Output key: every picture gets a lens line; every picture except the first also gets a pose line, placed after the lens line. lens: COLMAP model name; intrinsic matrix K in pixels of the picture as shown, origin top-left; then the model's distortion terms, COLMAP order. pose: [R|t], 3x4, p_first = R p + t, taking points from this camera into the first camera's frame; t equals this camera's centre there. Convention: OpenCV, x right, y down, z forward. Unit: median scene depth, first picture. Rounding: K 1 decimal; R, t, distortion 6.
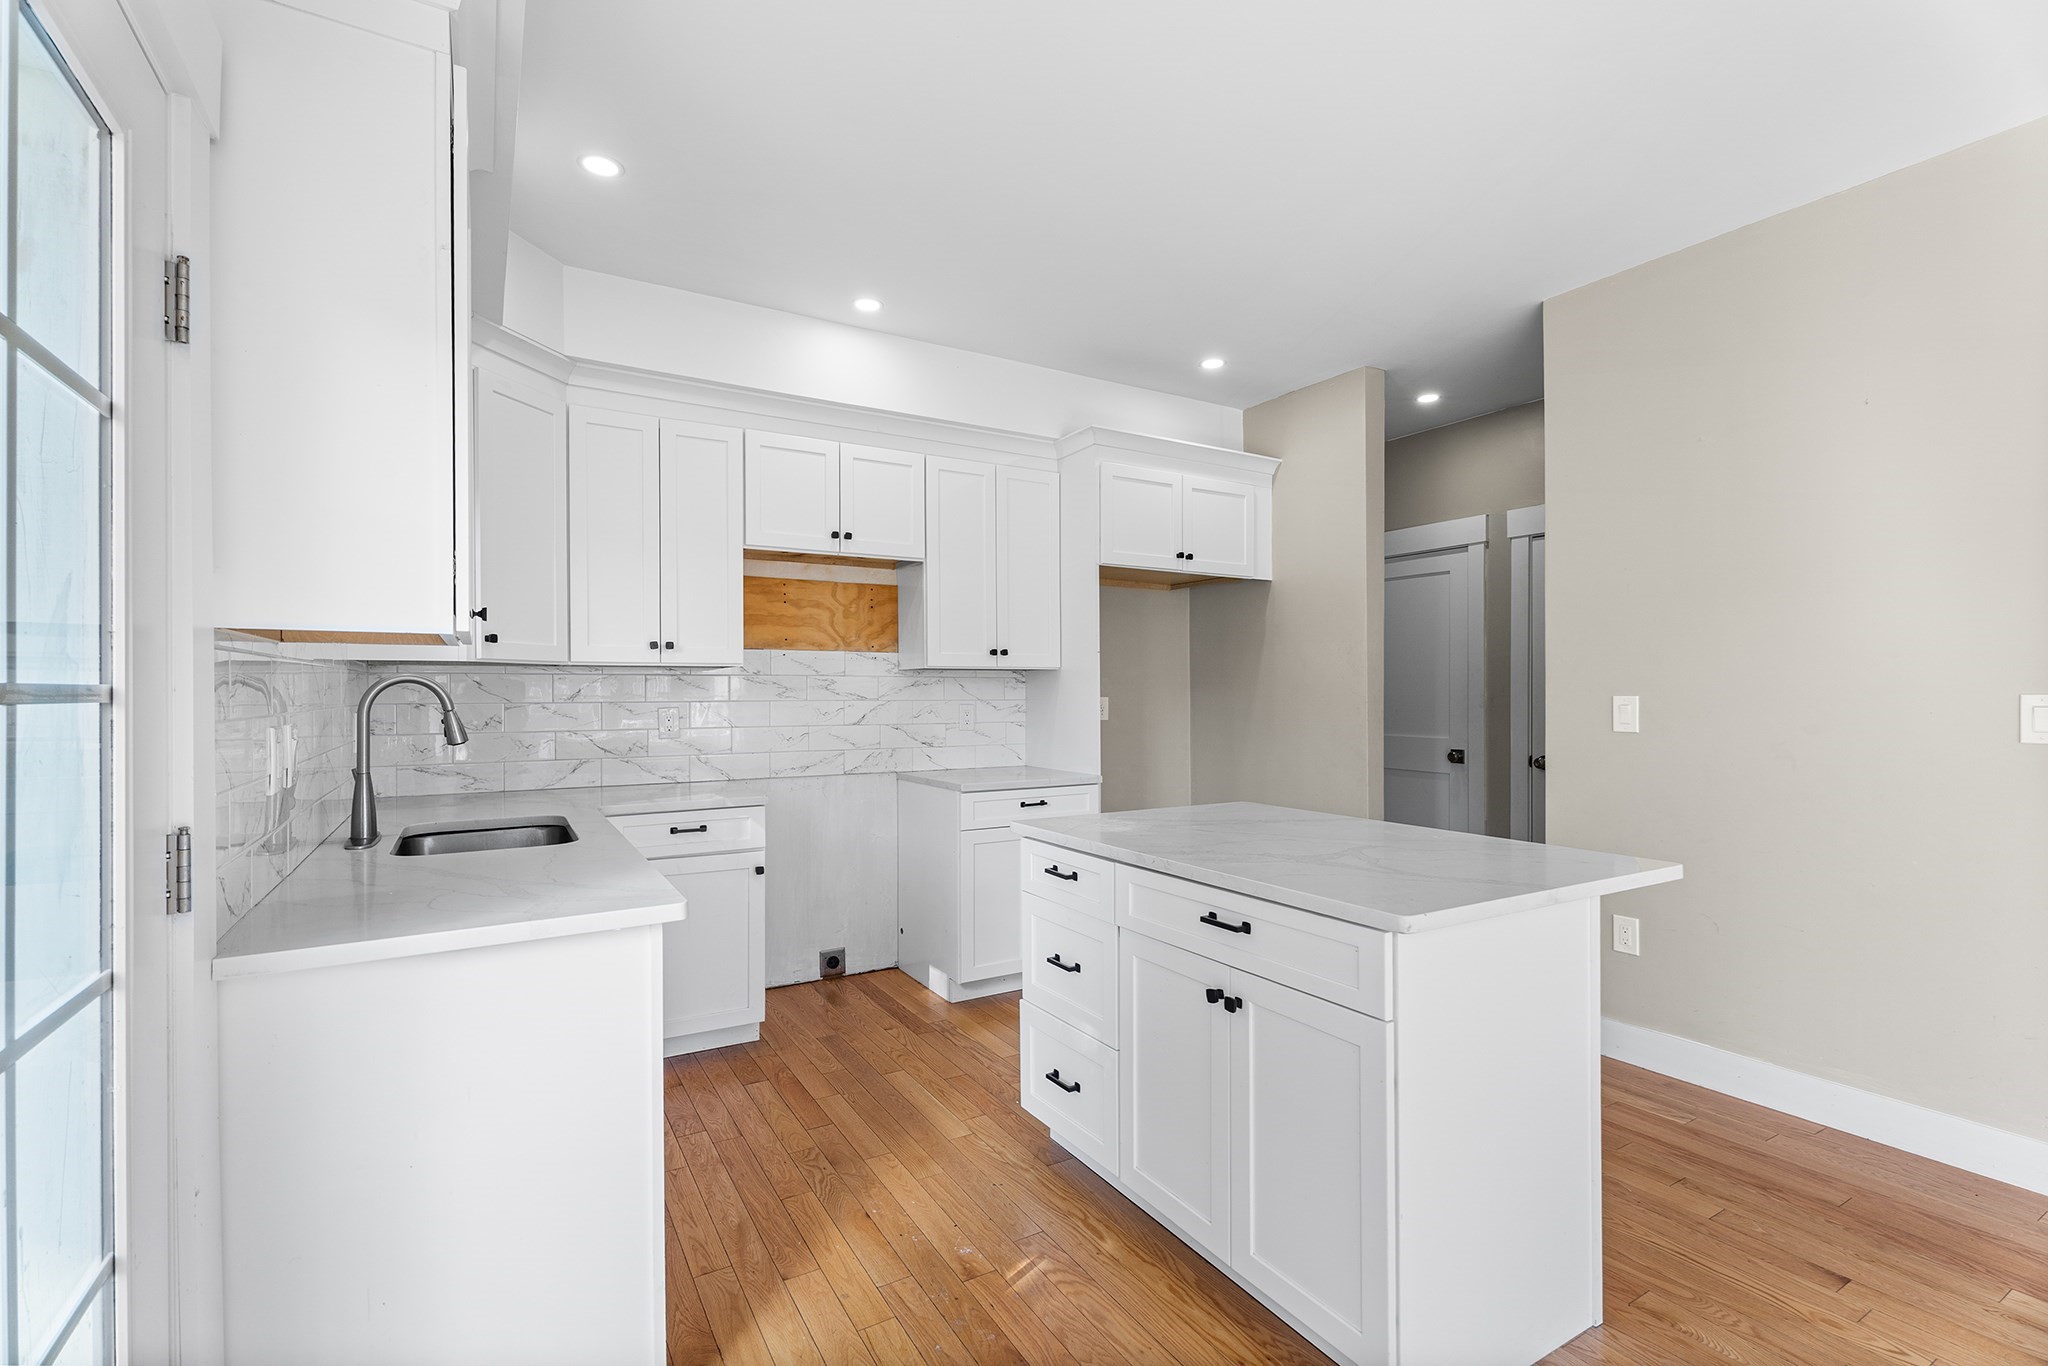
lens RADIAL K [[914.3, 0, 1029.3], [0, 914.3, 694.6], [0, 0, 1]] dist [0.002685, 0.000575]
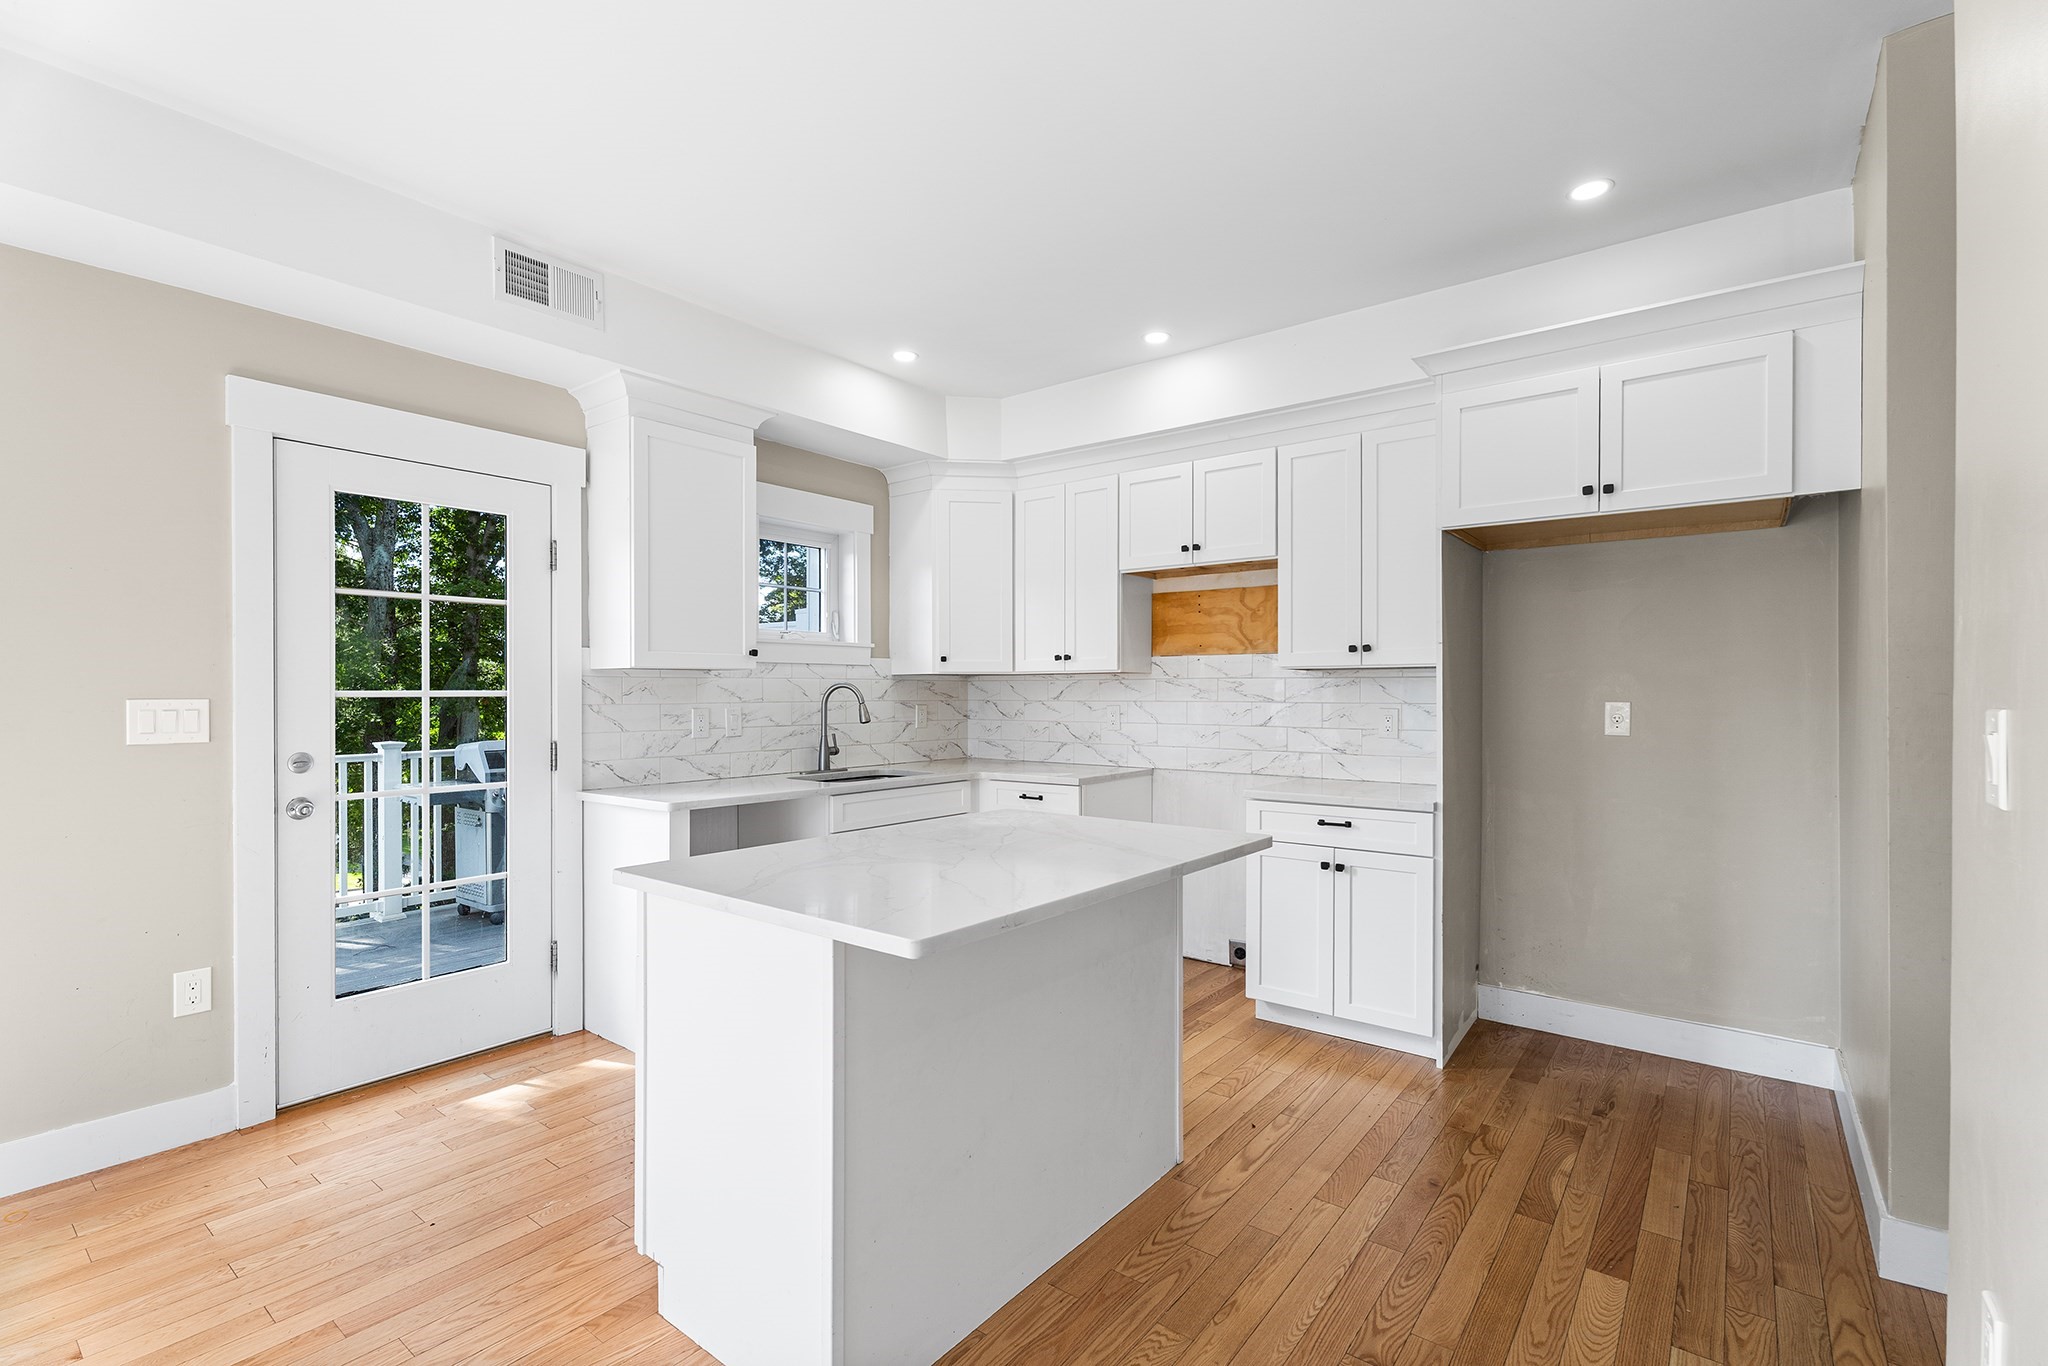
lens RADIAL K [[914.3, 0, 1040.2], [0, 914.3, 699.2], [0, 0, 1]] dist [0.002685, 0.000575]
pose [[0.370149, 0.008180, -0.928936, 0.778928], [-0.003768, 0.999966, 0.007304, -0.003604], [0.928965, 0.000797, 0.370168, 0.464911]]
